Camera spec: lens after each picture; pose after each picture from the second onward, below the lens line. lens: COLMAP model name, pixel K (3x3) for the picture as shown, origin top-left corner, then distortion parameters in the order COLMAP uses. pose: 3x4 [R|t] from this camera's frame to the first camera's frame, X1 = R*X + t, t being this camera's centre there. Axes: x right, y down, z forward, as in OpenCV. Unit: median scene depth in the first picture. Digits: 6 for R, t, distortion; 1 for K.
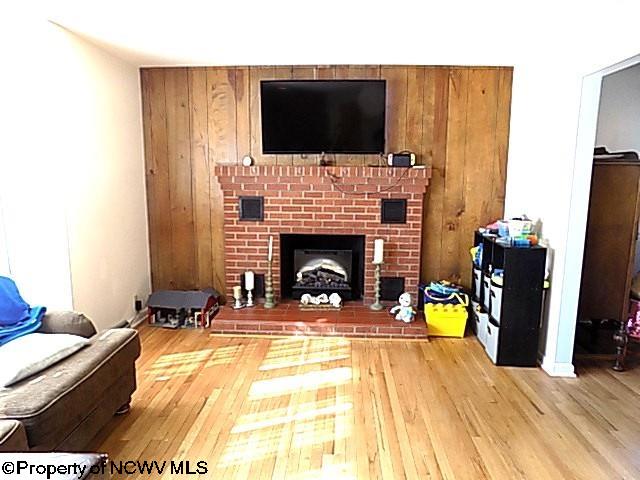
lens RADIAL K [[433.7, 0, 323.1], [0, 433.7, 233.7], [0, 0, 1]] dist [-0.064755, 0.072040]
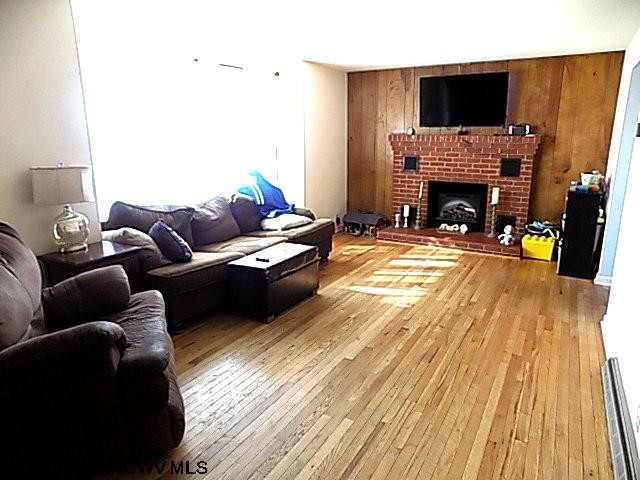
lens RADIAL K [[433.7, 0, 330.4], [0, 433.7, 238.8], [0, 0, 1]] dist [-0.064755, 0.072040]
pose [[0.896840, 0.095599, -0.431901, 0.267784], [-0.057094, 0.993218, 0.101288, 0.069368], [0.438654, -0.066180, 0.896216, -0.509026]]
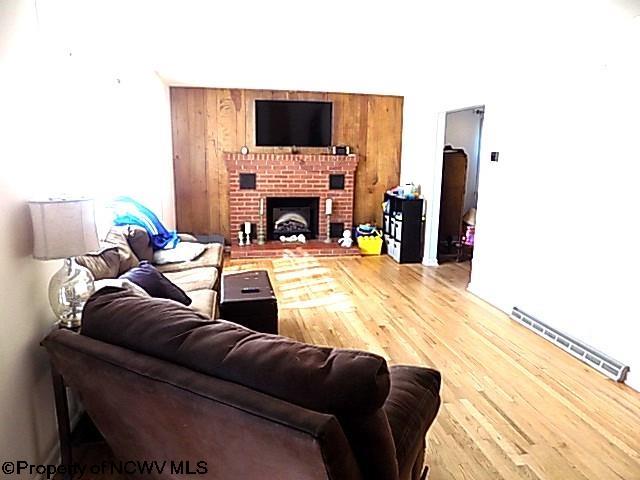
lens RADIAL K [[433.7, 0, 323.9], [0, 433.7, 229.3], [0, 0, 1]] dist [-0.064755, 0.072040]
pose [[0.969851, -0.034504, 0.241242, -0.290749], [0.027008, 0.999046, 0.034310, 0.070375], [-0.242196, -0.026760, 0.969858, -0.590866]]
